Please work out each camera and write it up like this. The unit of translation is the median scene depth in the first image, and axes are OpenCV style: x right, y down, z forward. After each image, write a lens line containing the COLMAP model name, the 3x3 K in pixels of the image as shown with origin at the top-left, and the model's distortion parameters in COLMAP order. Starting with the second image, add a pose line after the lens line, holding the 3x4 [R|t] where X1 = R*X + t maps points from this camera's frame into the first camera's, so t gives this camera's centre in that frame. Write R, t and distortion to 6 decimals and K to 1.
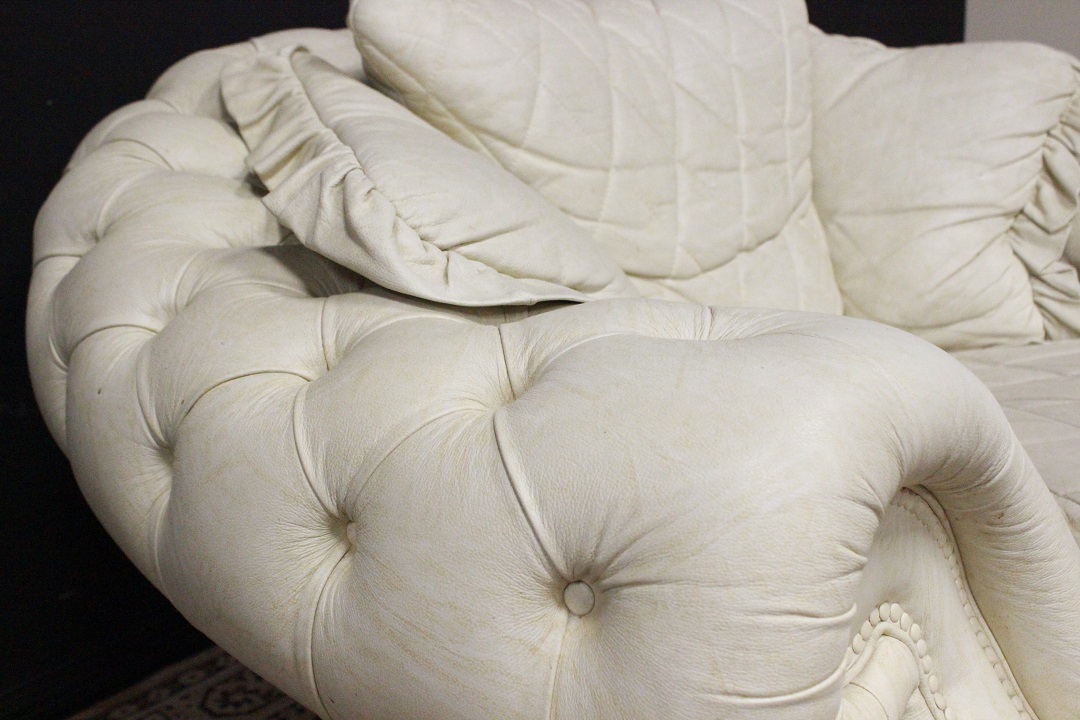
lens RADIAL K [[1167.3, 0, 516.4], [0, 1167.3, 353.9], [0, 0, 1]] dist [-0.092960, 0.000000]
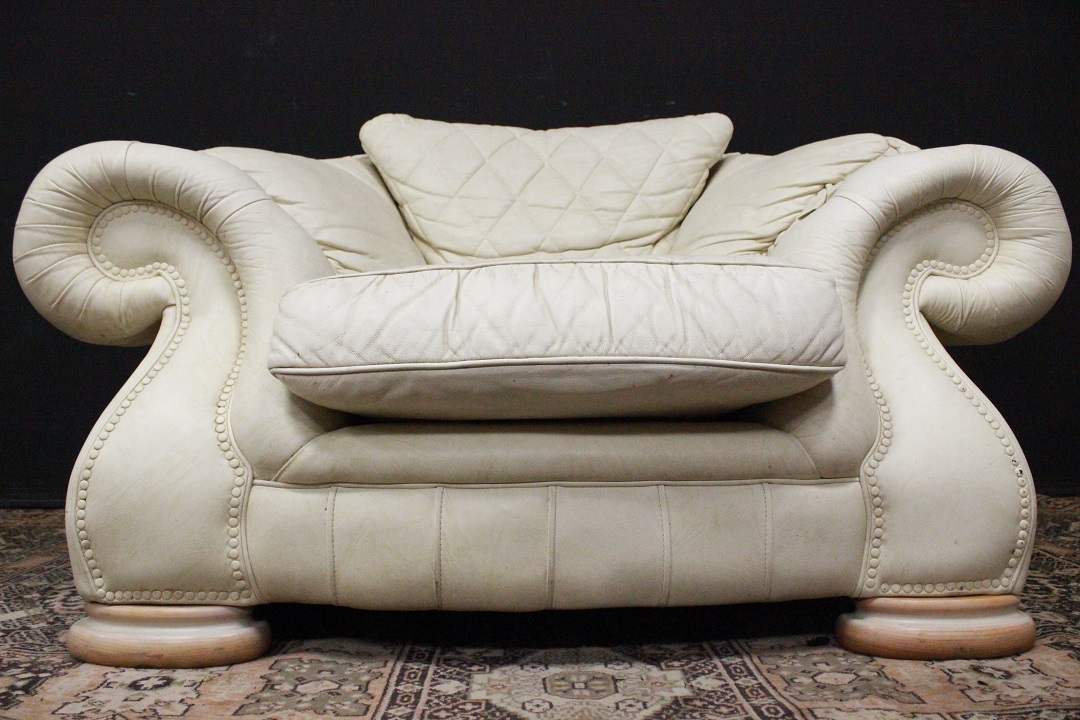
lens RADIAL K [[906.1, 0, 552.7], [0, 906.1, 362.5], [0, 0, 1]] dist [-0.141082, 0.085233]
pose [[0.700719, 0.038091, -0.712419, 1.100707], [-0.235272, 0.955051, -0.180344, 0.280913], [0.673528, 0.293983, 0.678185, 0.198463]]
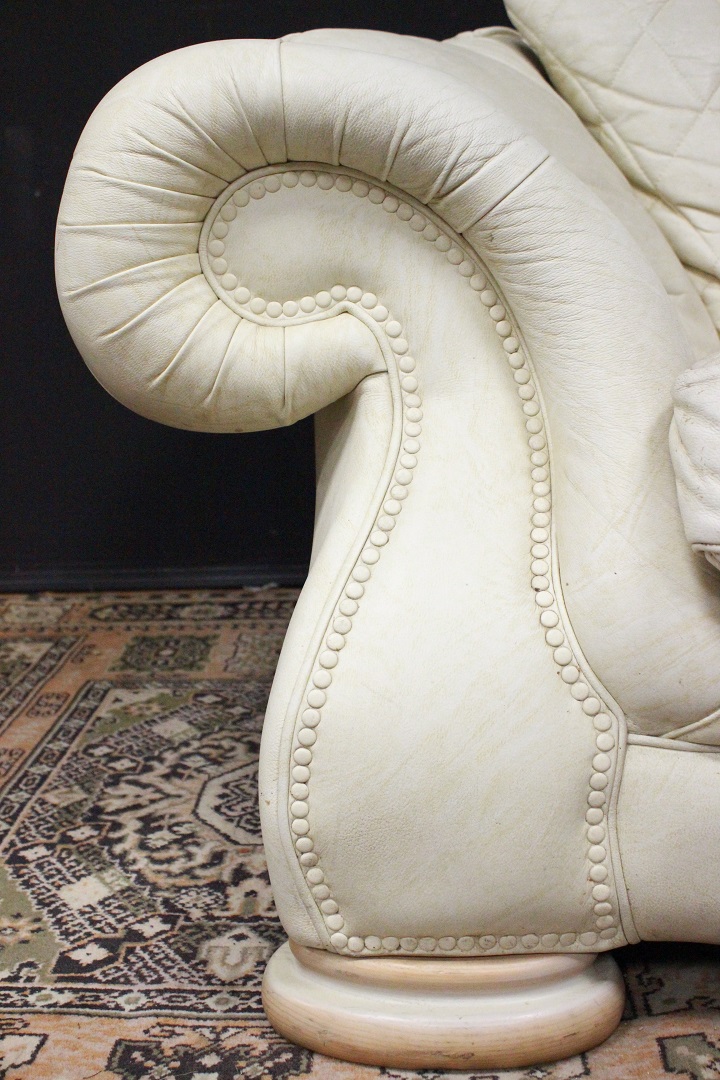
lens RADIAL K [[1167.3, 0, 365.9], [0, 1167.3, 548.2], [0, 0, 1]] dist [-0.092960, 0.000000]
pose [[0.648371, 0.195289, -0.735851, 0.653004], [-0.222912, 0.972879, 0.061782, 0.208100], [0.727960, 0.123972, 0.674319, 0.120679]]
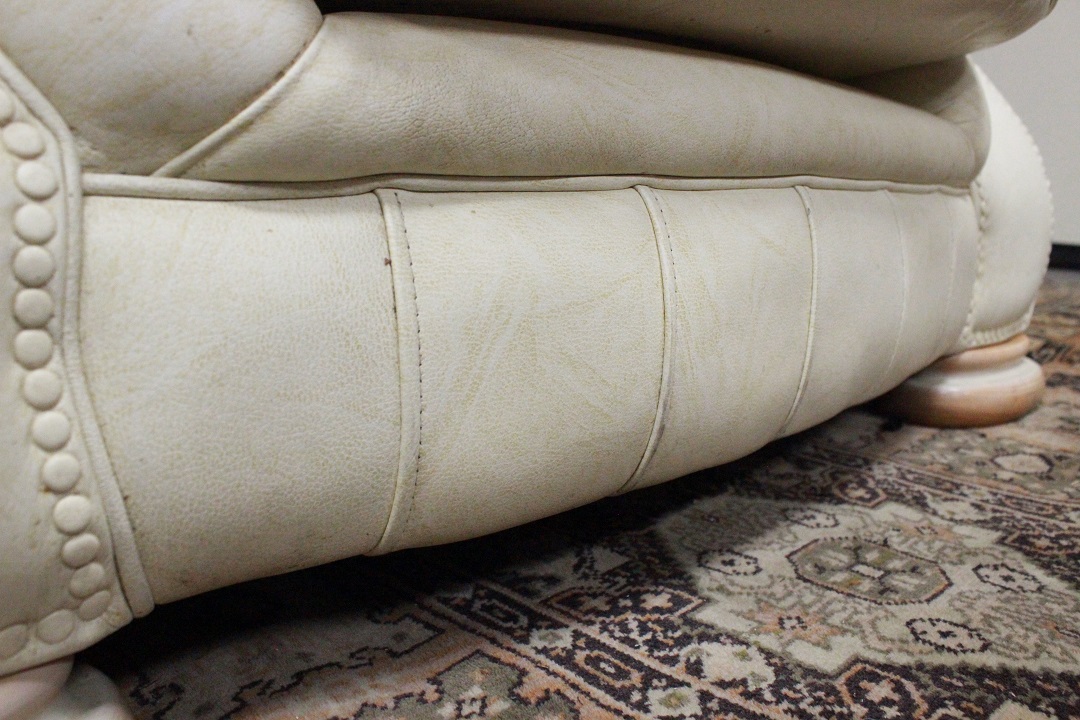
lens RADIAL K [[906.1, 0, 530.7], [0, 906.1, 367.3], [0, 0, 1]] dist [-0.141082, 0.085233]
pose [[0.997039, 0.072793, -0.024784, 0.457912], [-0.074531, 0.994124, -0.078503, 0.351957], [0.018924, 0.080118, 0.996606, 0.397519]]
